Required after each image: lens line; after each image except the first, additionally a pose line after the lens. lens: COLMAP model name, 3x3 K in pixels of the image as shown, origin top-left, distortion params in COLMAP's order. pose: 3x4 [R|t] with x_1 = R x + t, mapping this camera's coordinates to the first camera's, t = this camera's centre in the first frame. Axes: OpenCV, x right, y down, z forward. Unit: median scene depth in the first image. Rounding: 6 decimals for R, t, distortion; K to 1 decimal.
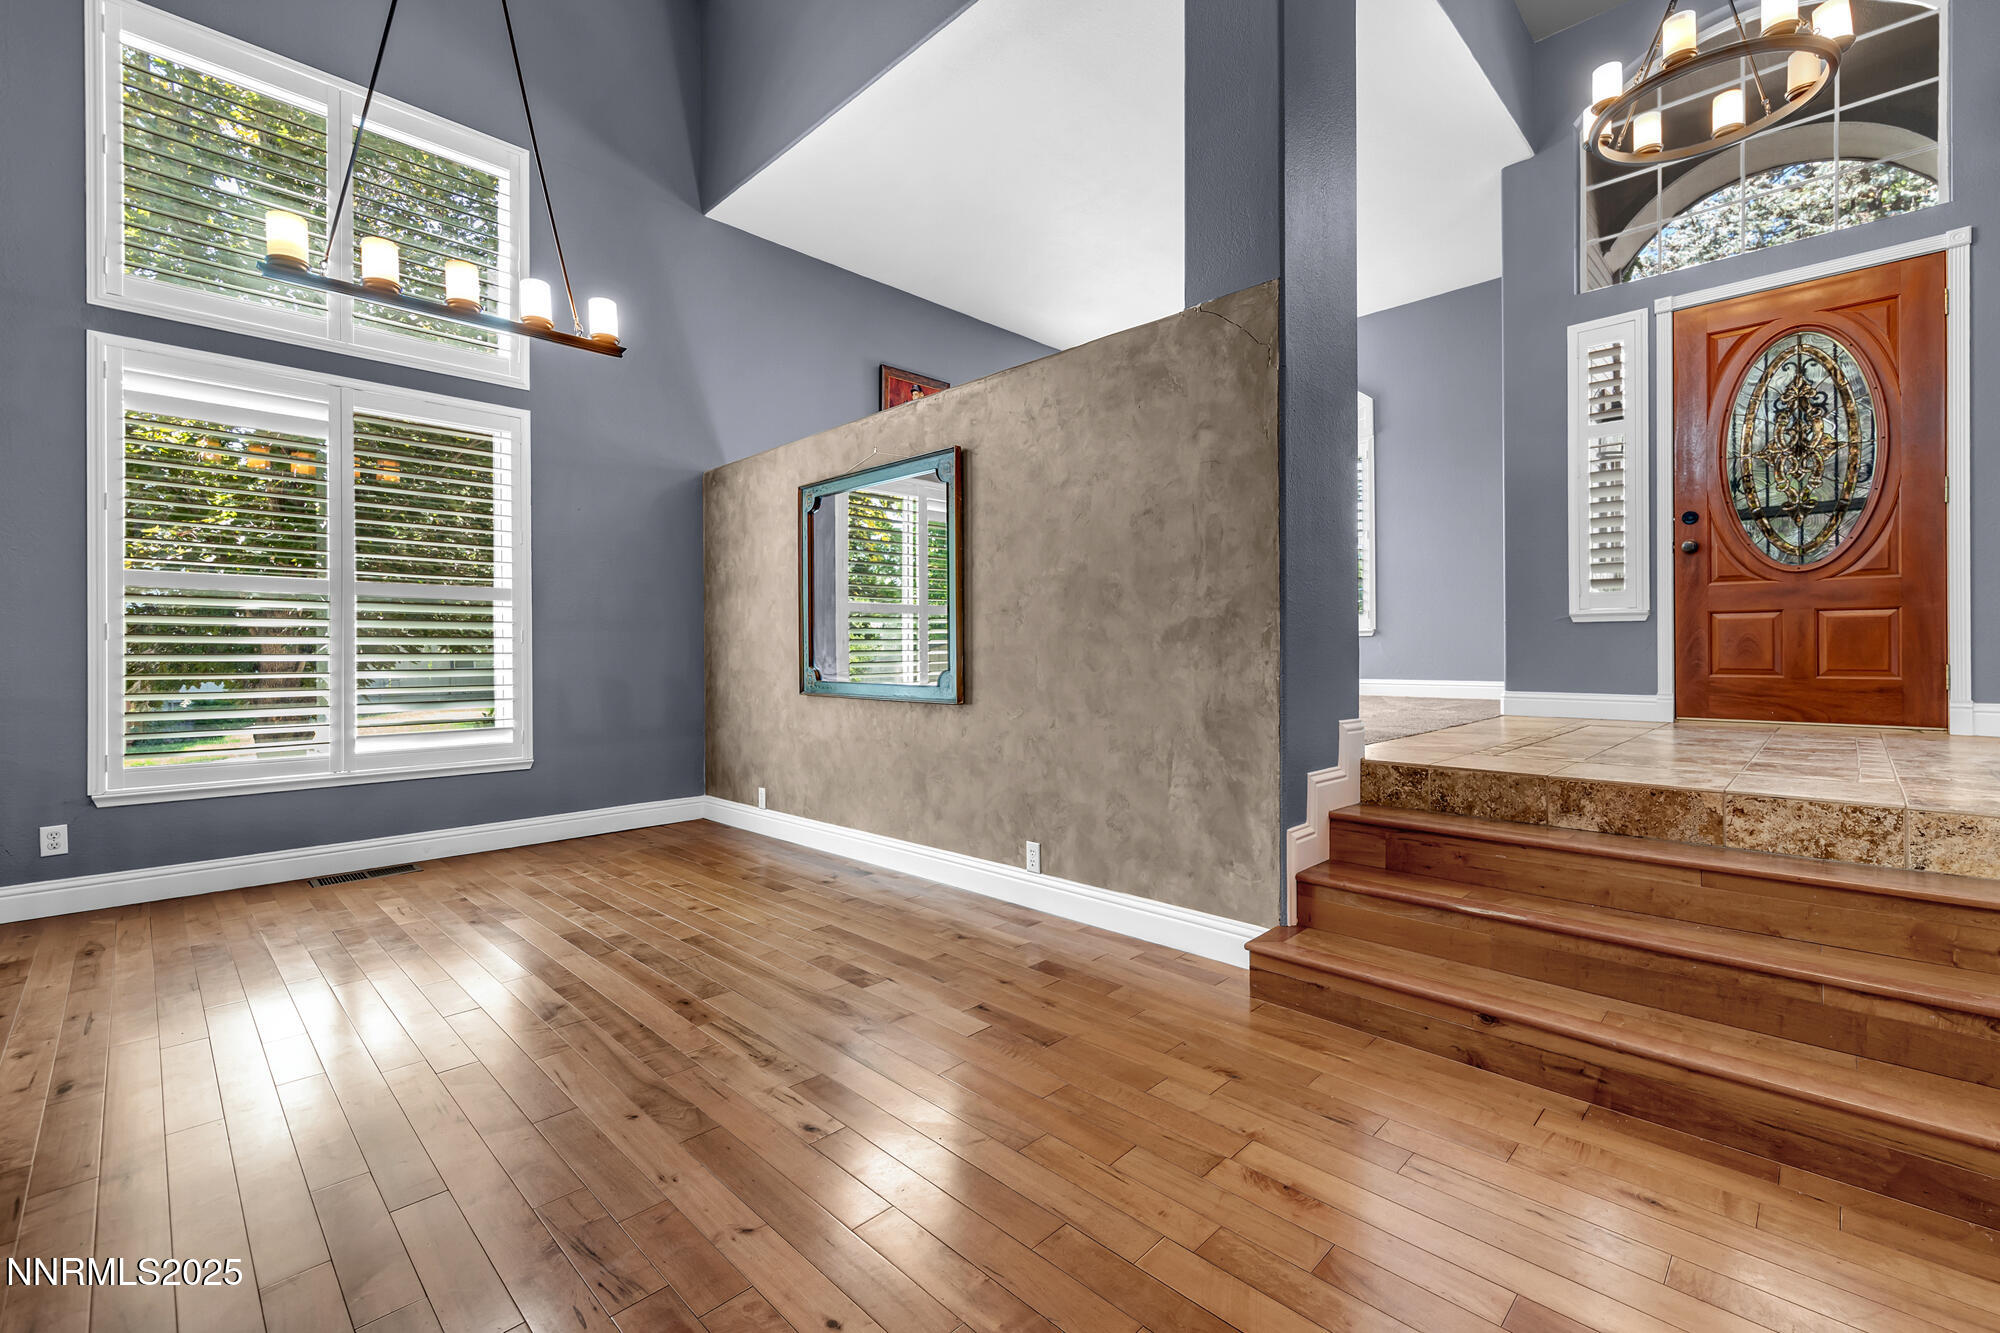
lens RADIAL K [[855.2, 0, 1000.0], [0, 855.2, 666.5], [0, 0, 1]] dist [0.000740, -0.000186]
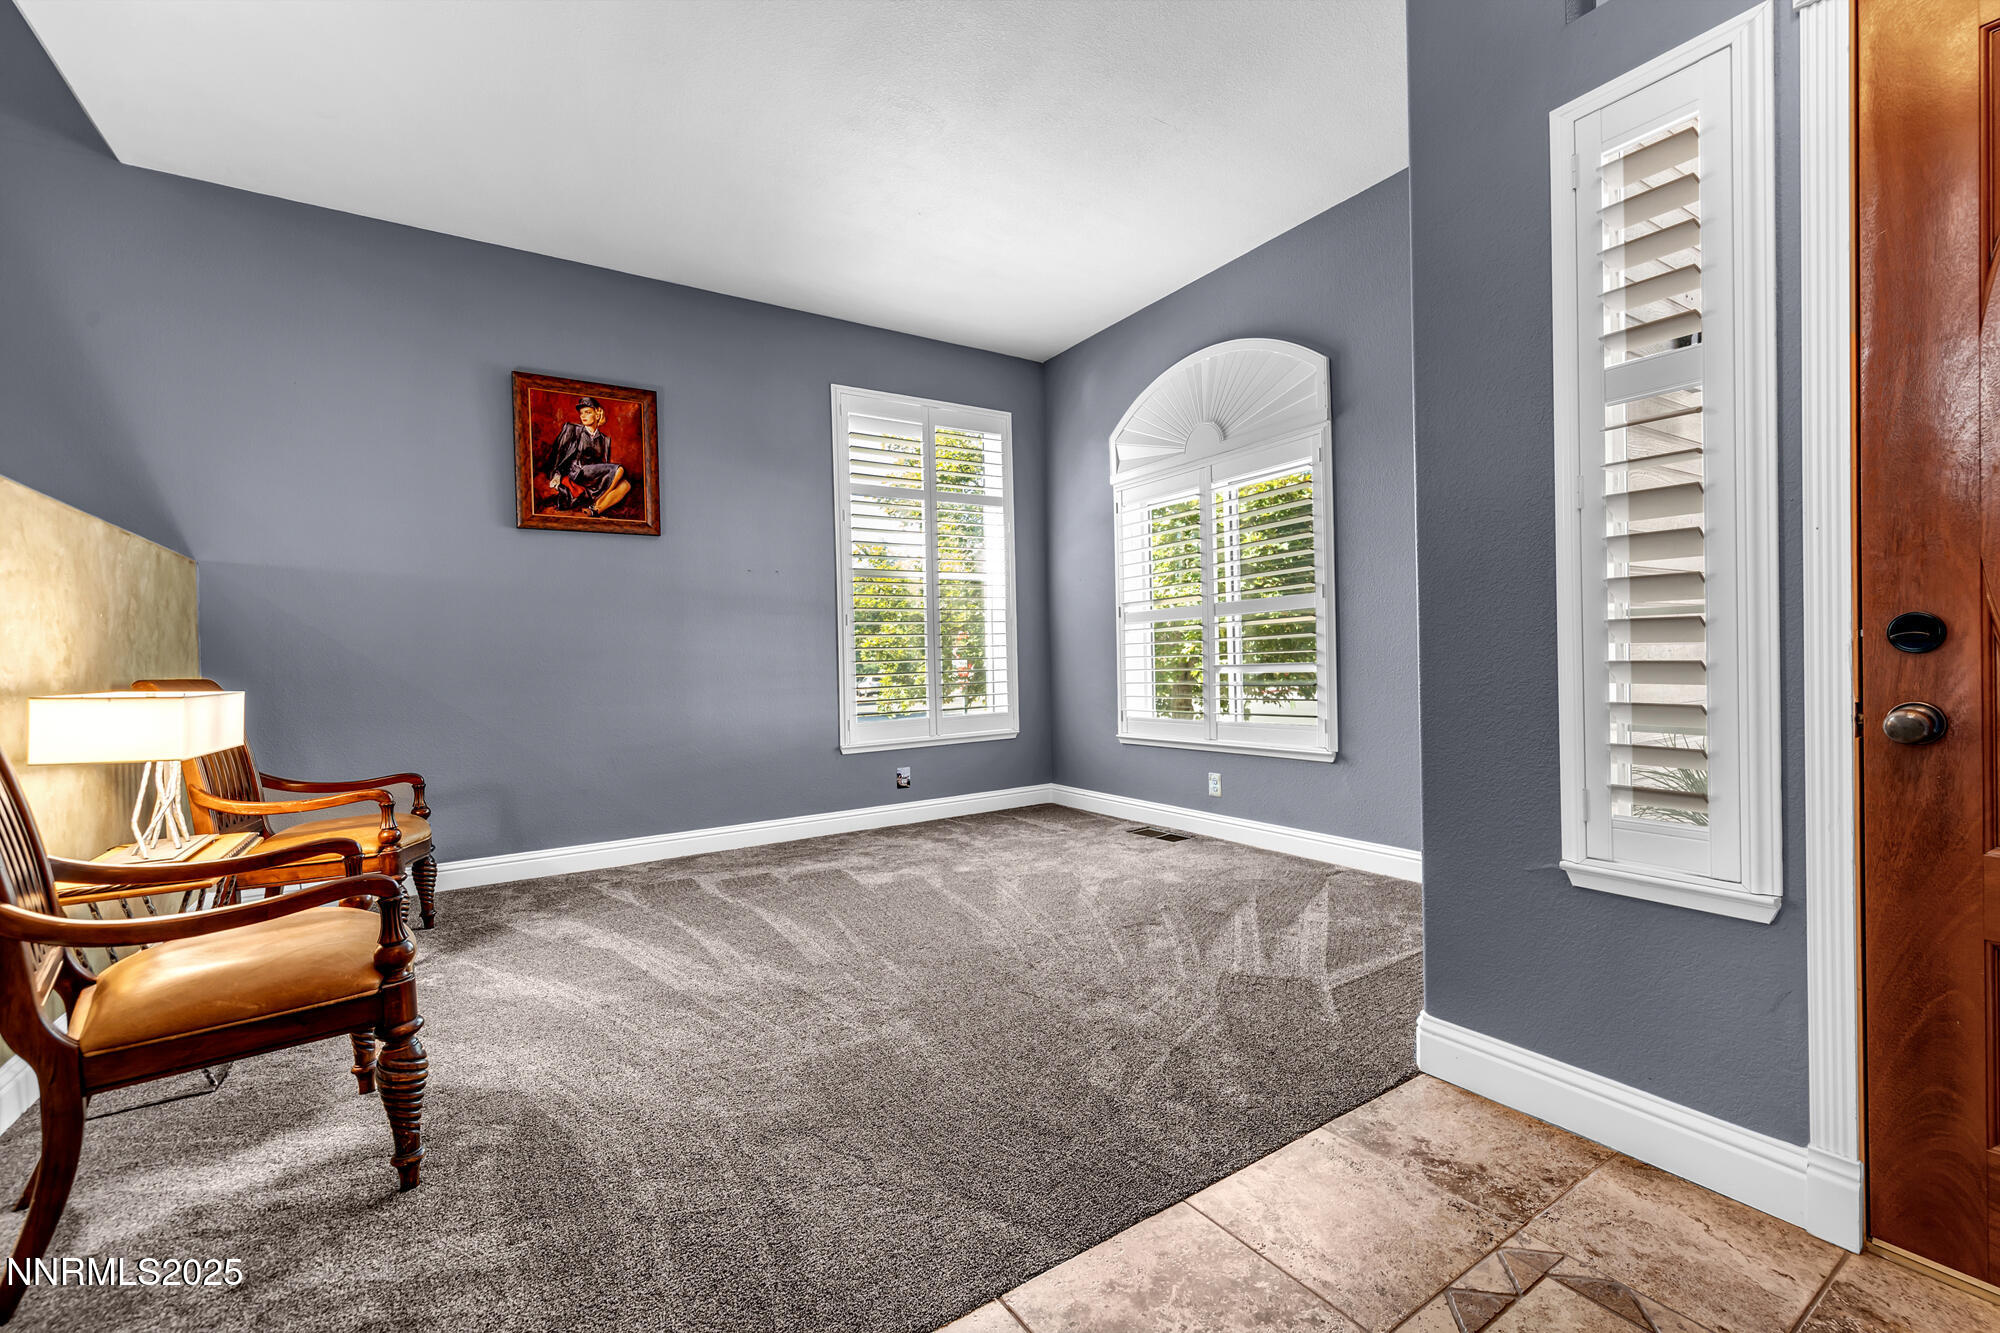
lens RADIAL K [[855.2, 0, 1000.0], [0, 855.2, 666.5], [0, 0, 1]] dist [0.000740, -0.000186]
pose [[0.977127, -0.011713, -0.212336, 0.533890], [0.013038, 0.999903, 0.004841, -0.167081], [0.212258, -0.007498, 0.977185, 0.606694]]
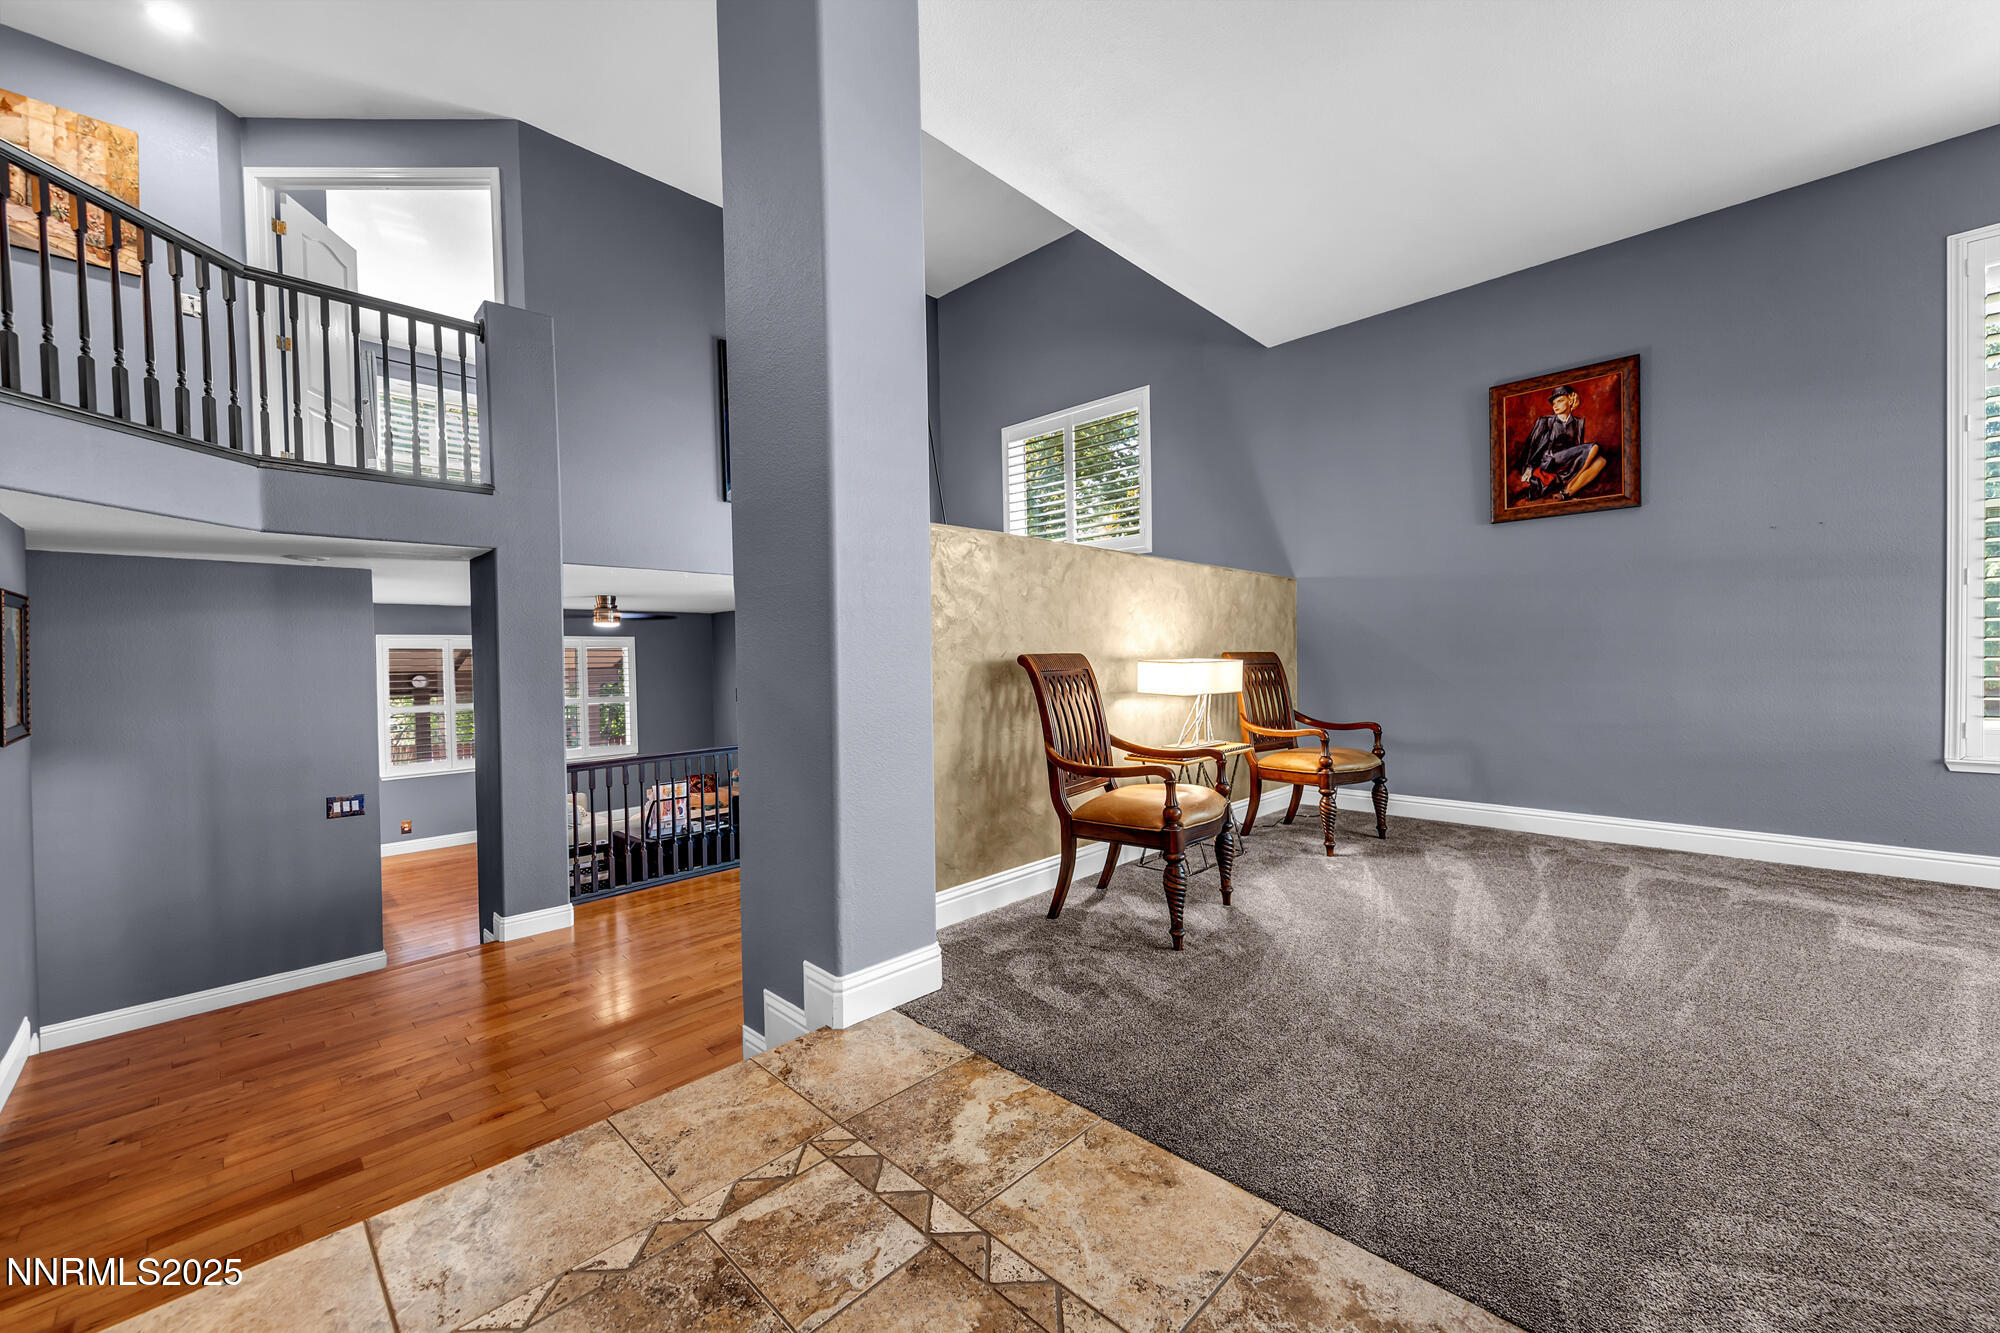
lens RADIAL K [[740.4, 0, 1000.0], [0, 740.4, 666.5], [0, 0, 1]] dist [-0.000719, -0.000048]
pose [[0.000278, 0.023130, -0.999732, 0.785238], [0.011384, 0.999668, 0.023132, -0.169854], [0.999935, -0.011387, 0.000014, 0.809207]]
